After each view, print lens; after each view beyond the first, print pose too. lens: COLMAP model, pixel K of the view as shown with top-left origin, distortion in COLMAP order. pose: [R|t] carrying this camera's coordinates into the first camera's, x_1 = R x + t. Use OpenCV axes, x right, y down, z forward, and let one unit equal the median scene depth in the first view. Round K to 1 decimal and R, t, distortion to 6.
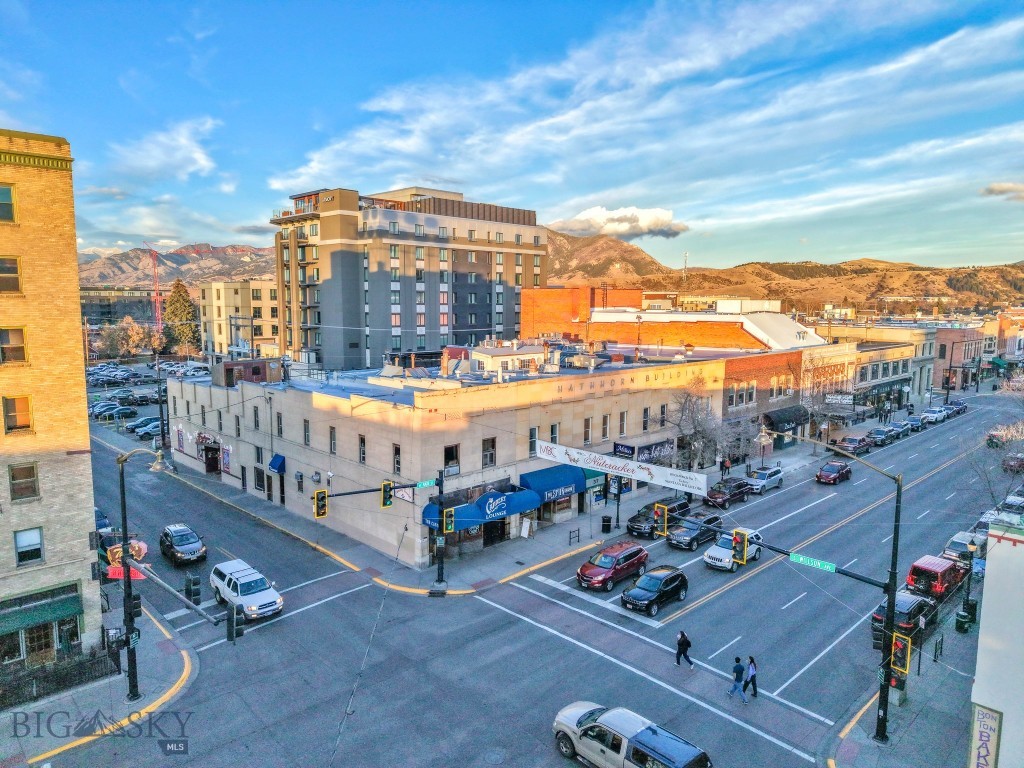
lens RADIAL K [[671.9, 0, 504.4], [0, 671.9, 382.5], [0, 0, 1]] dist [0.079547, -0.000388]
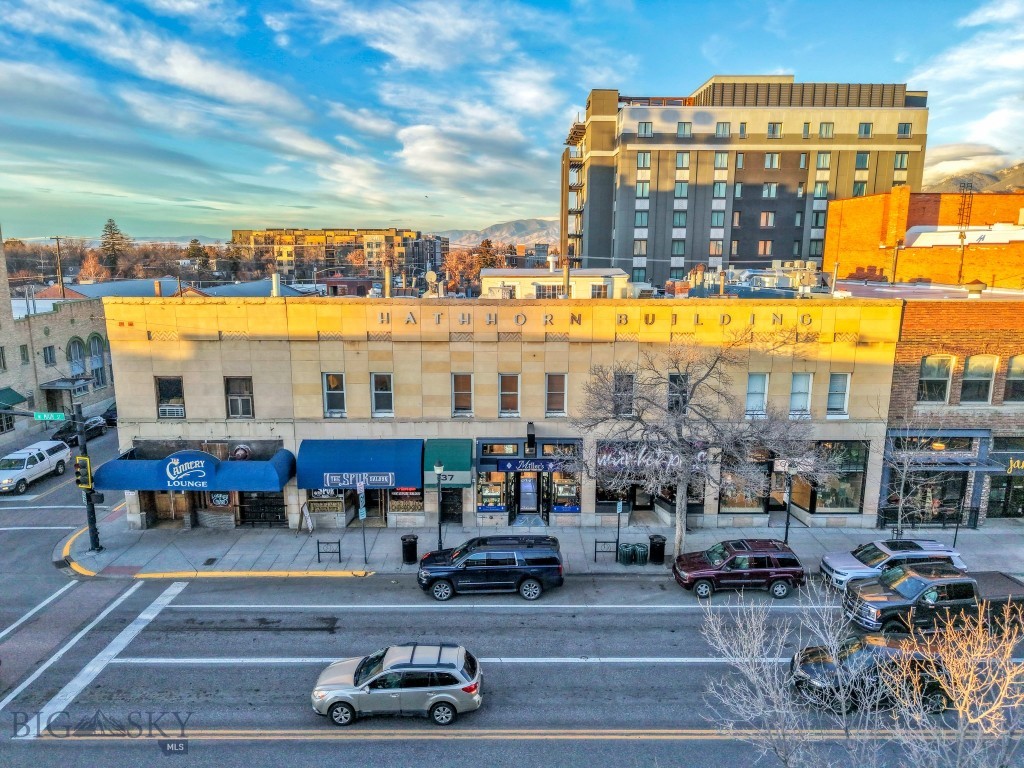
lens RADIAL K [[662.0, 0, 512.0], [0, 662.0, 384.0], [0, 0, 1]] dist [0.031616, -0.050085]
pose [[0.724045, 0.133120, -0.676785, 0.316141], [-0.082561, 0.990871, 0.106573, -0.002700], [0.684794, -0.021288, 0.728426, 0.341721]]
